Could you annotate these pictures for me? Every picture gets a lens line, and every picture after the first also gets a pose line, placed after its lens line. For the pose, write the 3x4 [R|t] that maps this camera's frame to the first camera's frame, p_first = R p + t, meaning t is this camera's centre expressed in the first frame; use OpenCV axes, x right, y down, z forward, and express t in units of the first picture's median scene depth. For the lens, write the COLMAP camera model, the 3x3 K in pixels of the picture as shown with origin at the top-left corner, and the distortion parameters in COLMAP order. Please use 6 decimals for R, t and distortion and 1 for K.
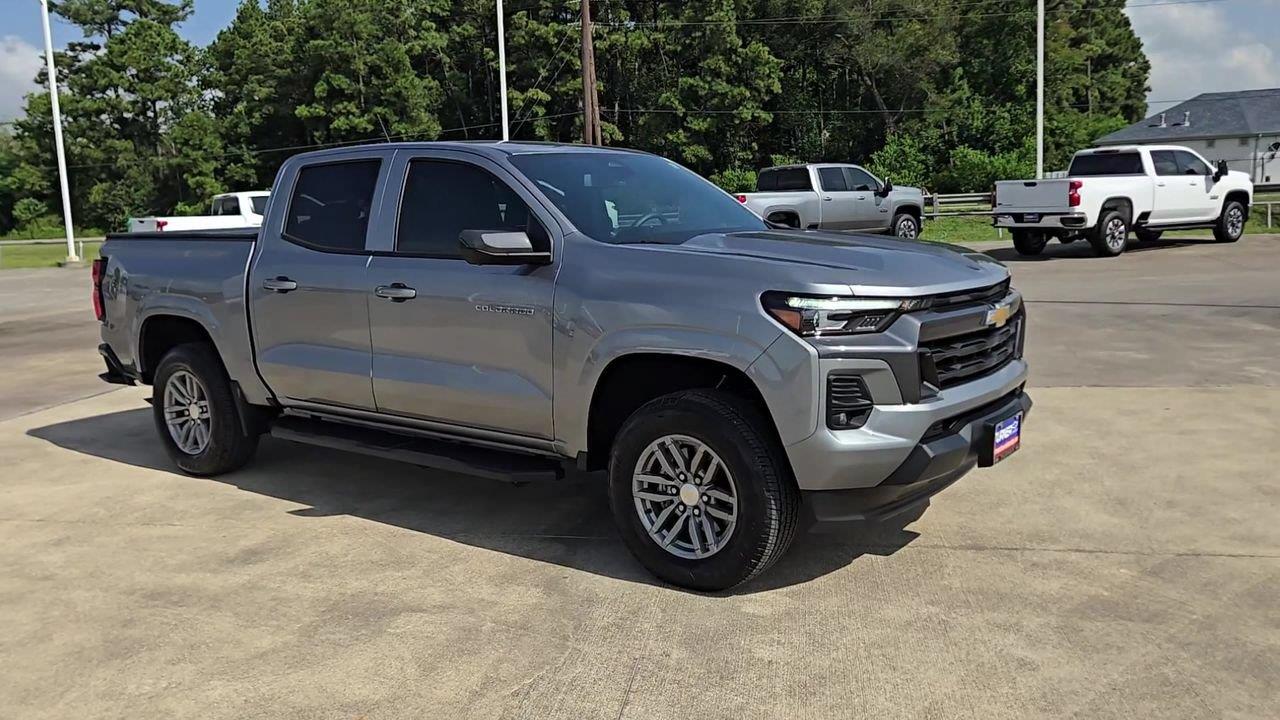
lens RADIAL K [[1075.6, 0, 640.0], [0, 1075.6, 360.0], [0, 0, 1]] dist [0.005210, 0.006945]
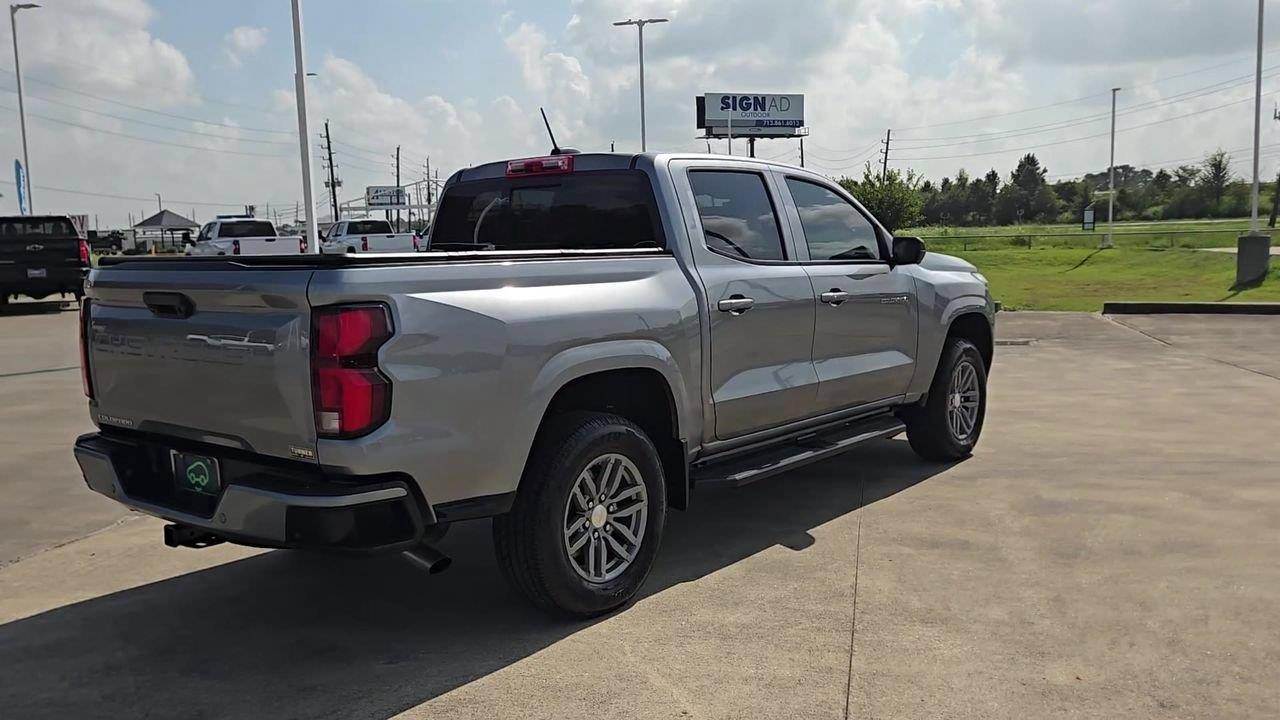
lens RADIAL K [[1075.6, 0, 640.0], [0, 1075.6, 360.0], [0, 0, 1]] dist [0.005210, 0.006945]
pose [[0.033082, -0.077818, 0.996419, -1.365881], [0.170920, 0.982718, 0.071073, -0.113440], [-0.984729, 0.167956, 0.045811, 1.196275]]
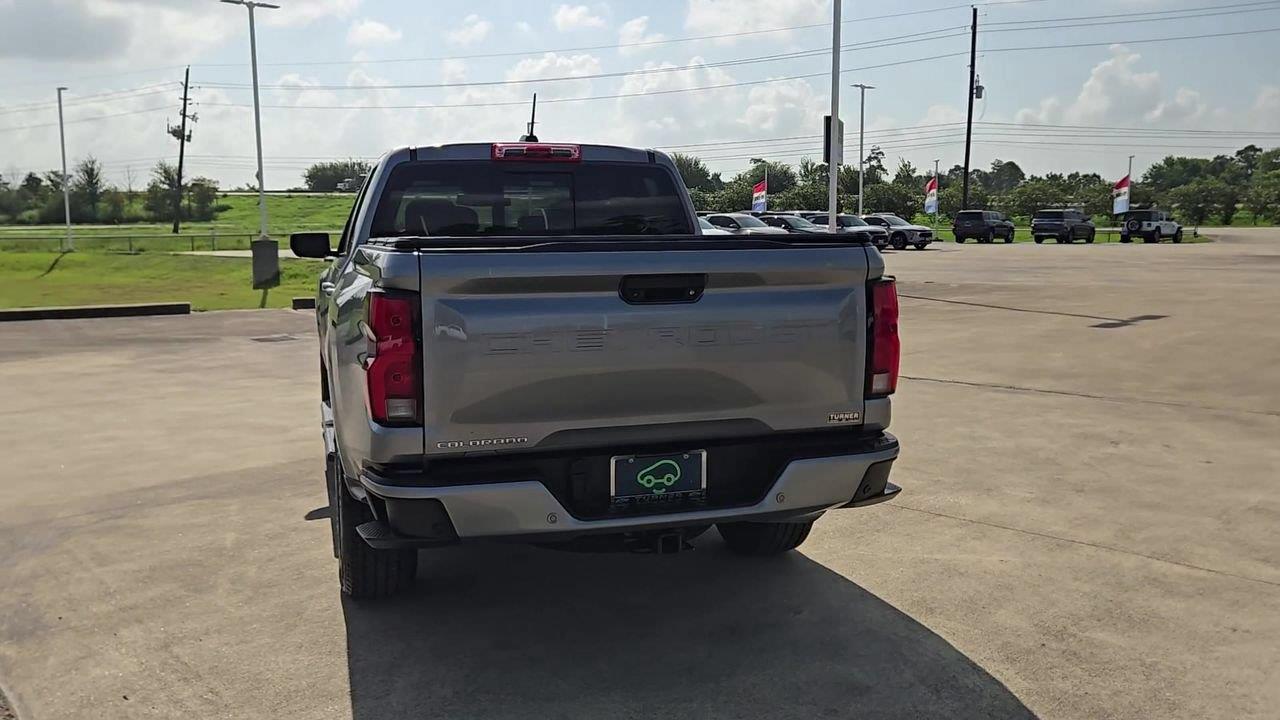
lens RADIAL K [[1075.6, 0, 640.0], [0, 1075.6, 360.0], [0, 0, 1]] dist [0.005210, 0.006945]
pose [[-0.814865, -0.030460, 0.578850, -1.002639], [0.121359, 0.967522, 0.221752, -0.263342], [-0.566804, 0.250946, -0.784703, 2.106094]]
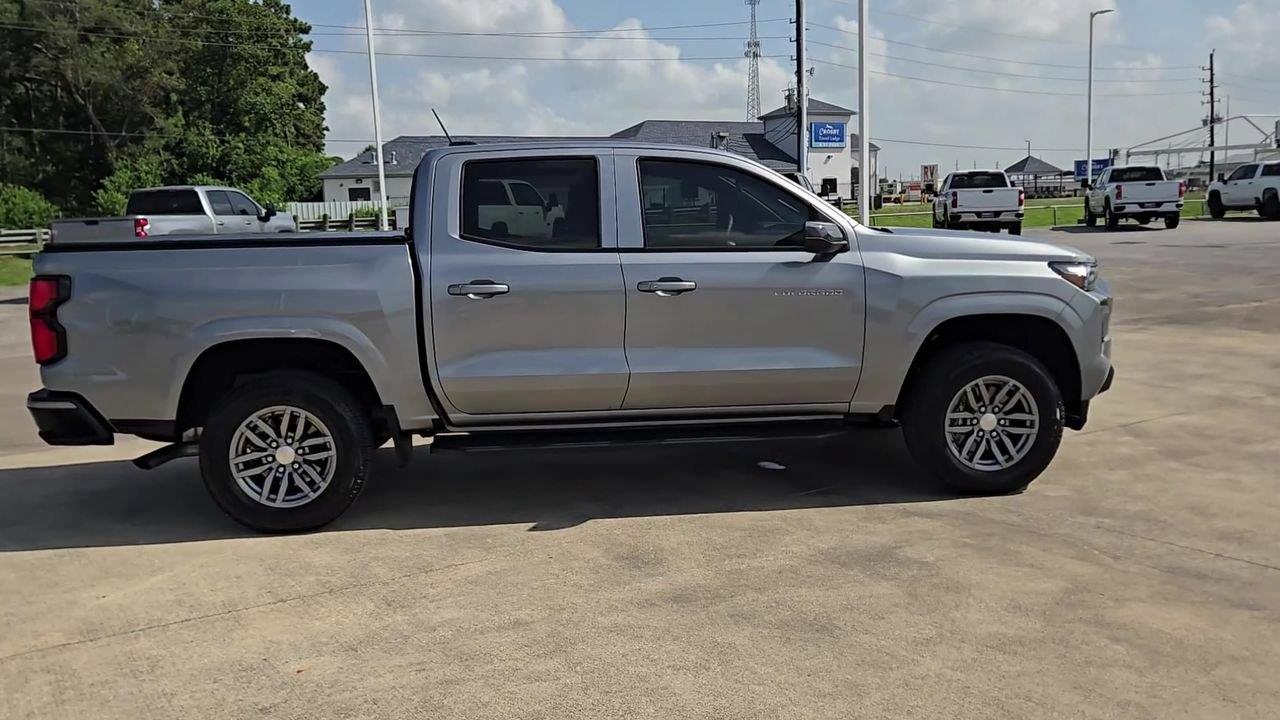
lens RADIAL K [[1078.2, 0, 640.0], [0, 1078.2, 360.0], [0, 0, 1]] dist [0.017822, -0.010165]
pose [[0.729530, -0.081385, 0.679089, -0.988628], [0.102317, 0.994708, 0.009294, -0.004824], [-0.676252, 0.062702, 0.733997, 0.273272]]
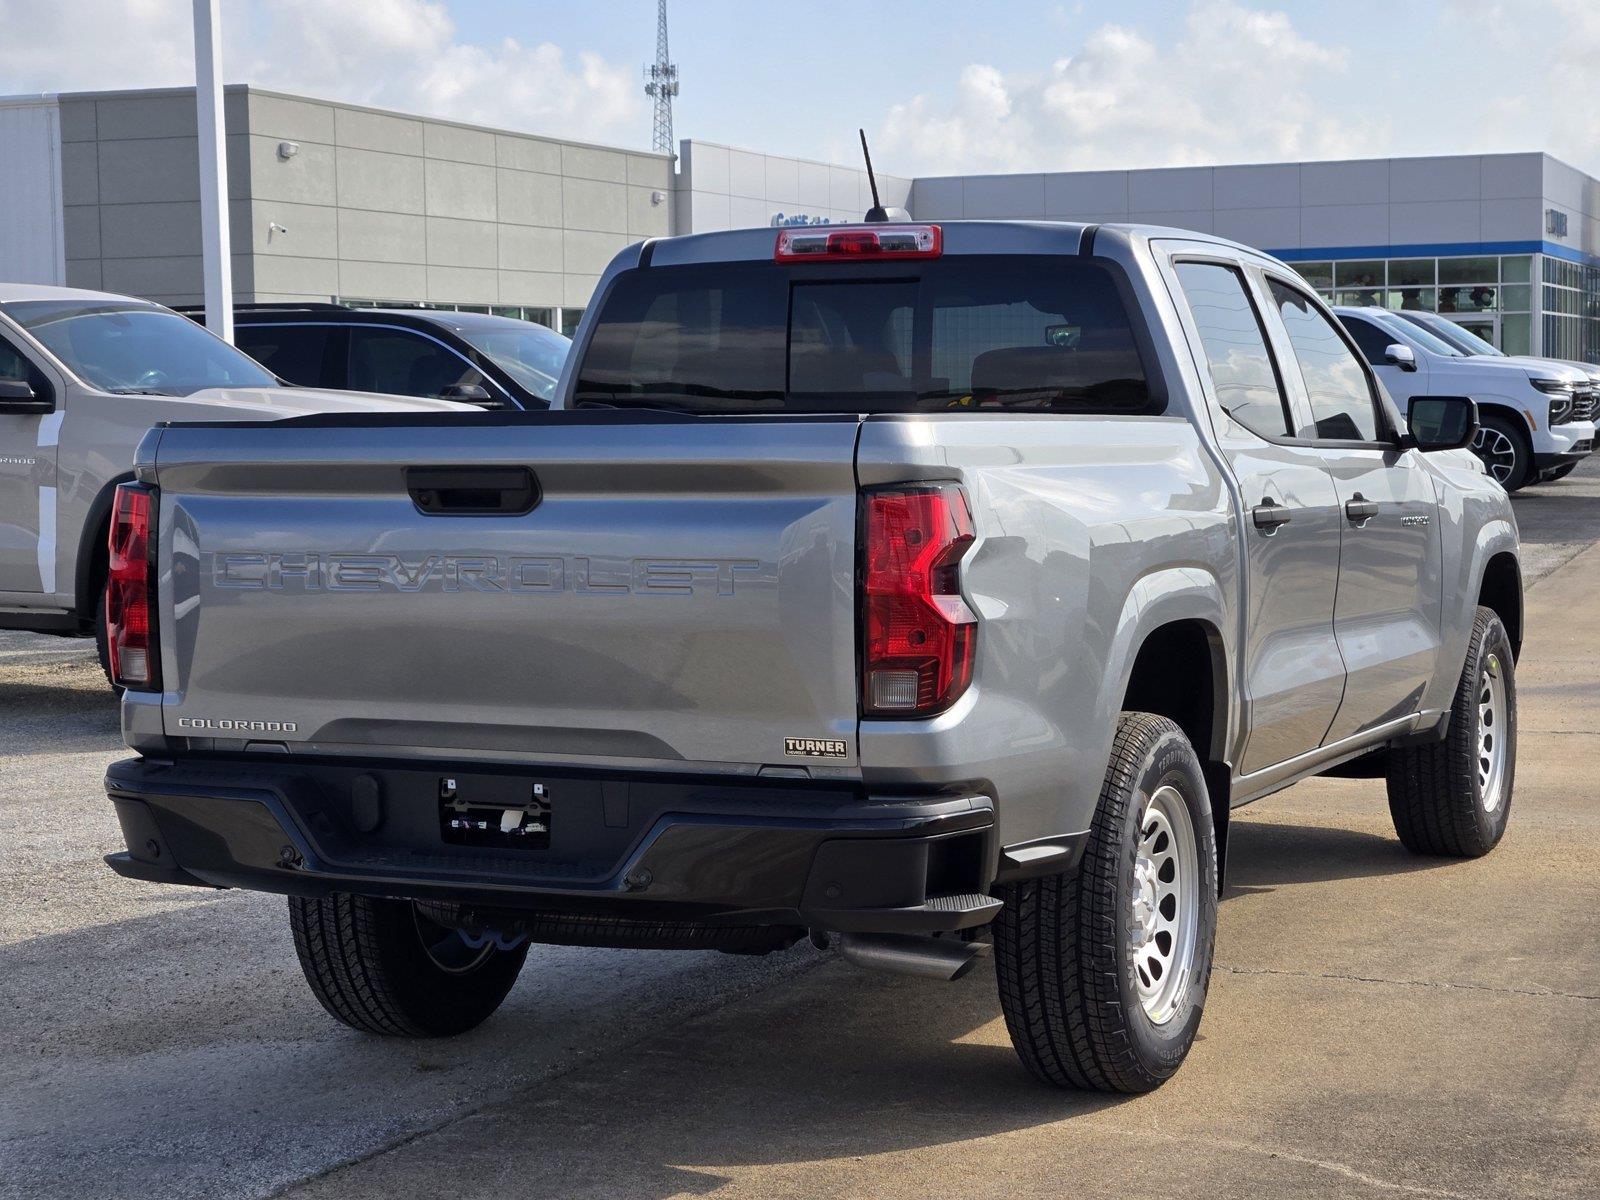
lens RADIAL K [[3102.7, 0, 853.2], [0, 3102.7, 551.8], [0, 0, 1]] dist [-0.659583, 7.817146]
pose [[-0.248490, -0.007008, 0.968609, -1.772149], [0.160215, 0.985903, 0.048235, -0.164385], [-0.955292, 0.167172, -0.243864, 1.699716]]
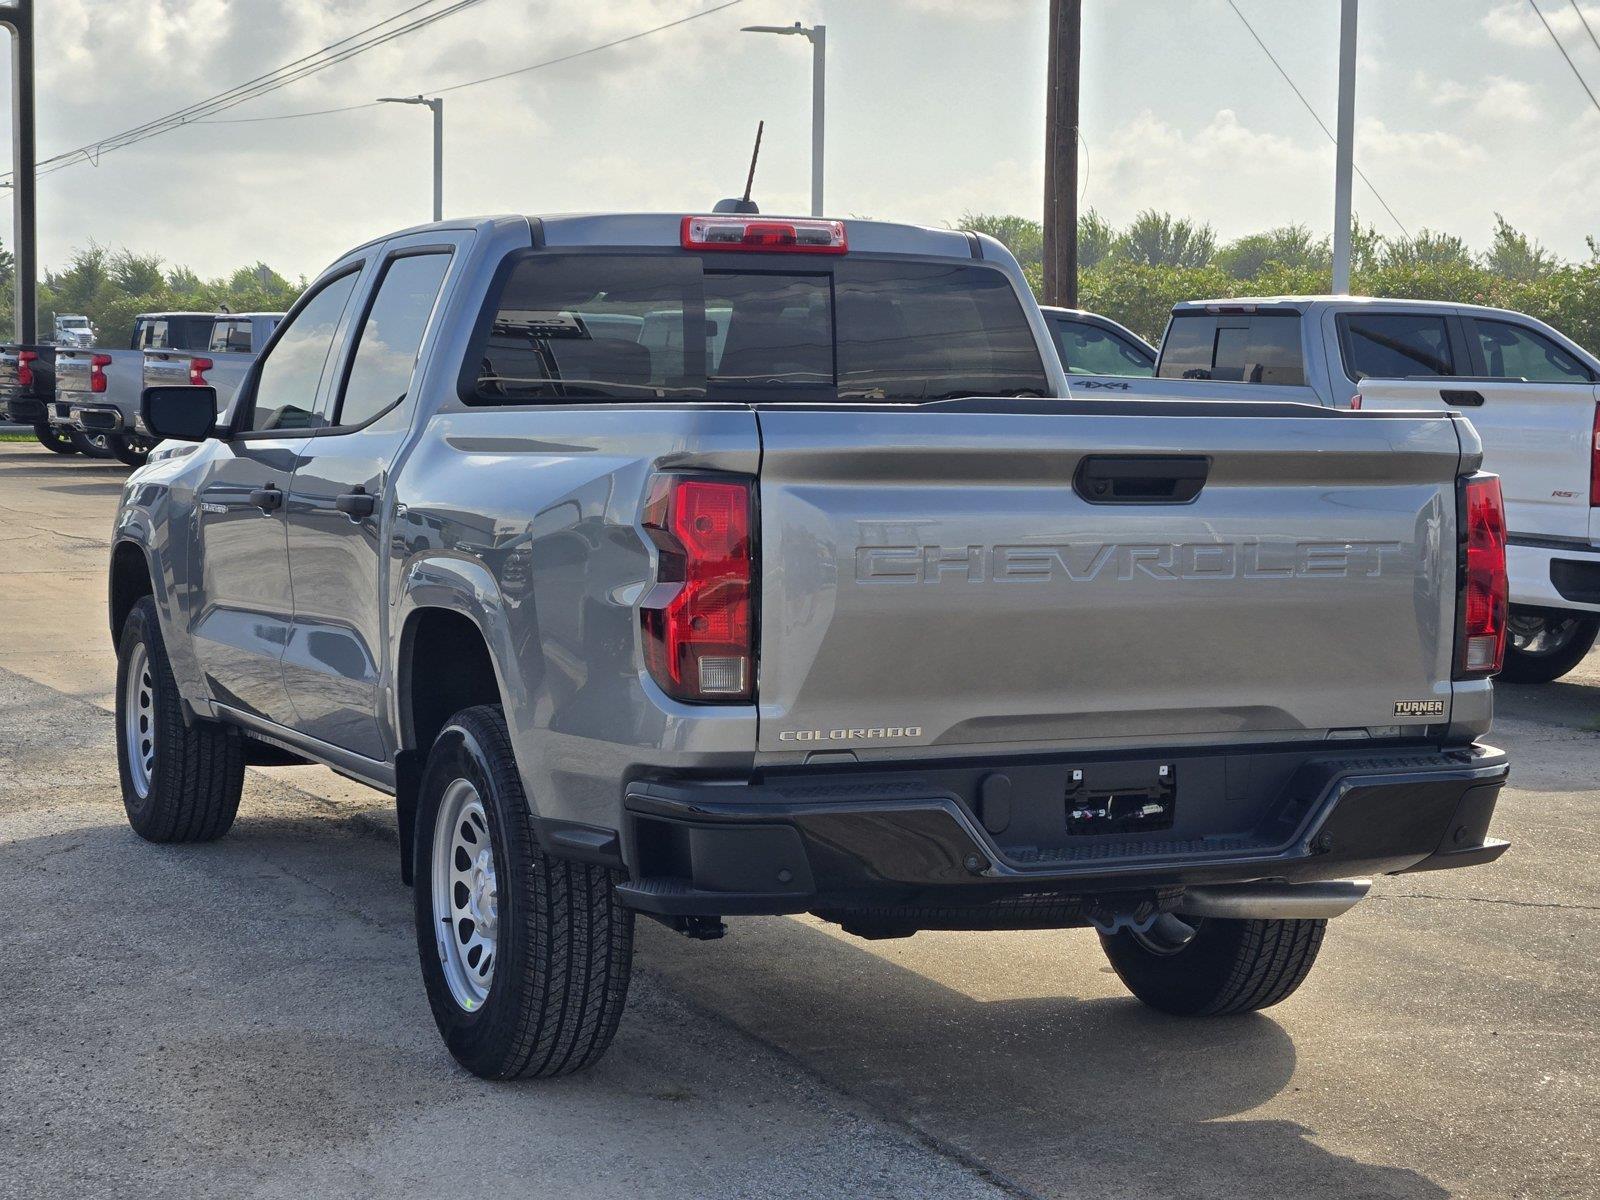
lens RADIAL K [[3054.9, 0, 795.7], [0, 3054.9, 559.9], [0, 0, 1]] dist [-0.569586, 7.436778]
pose [[-0.867505, 0.003496, 0.497416, -1.075473], [0.097544, 0.981756, 0.163218, -0.324344], [-0.487771, 0.190113, -0.852019, 2.598545]]
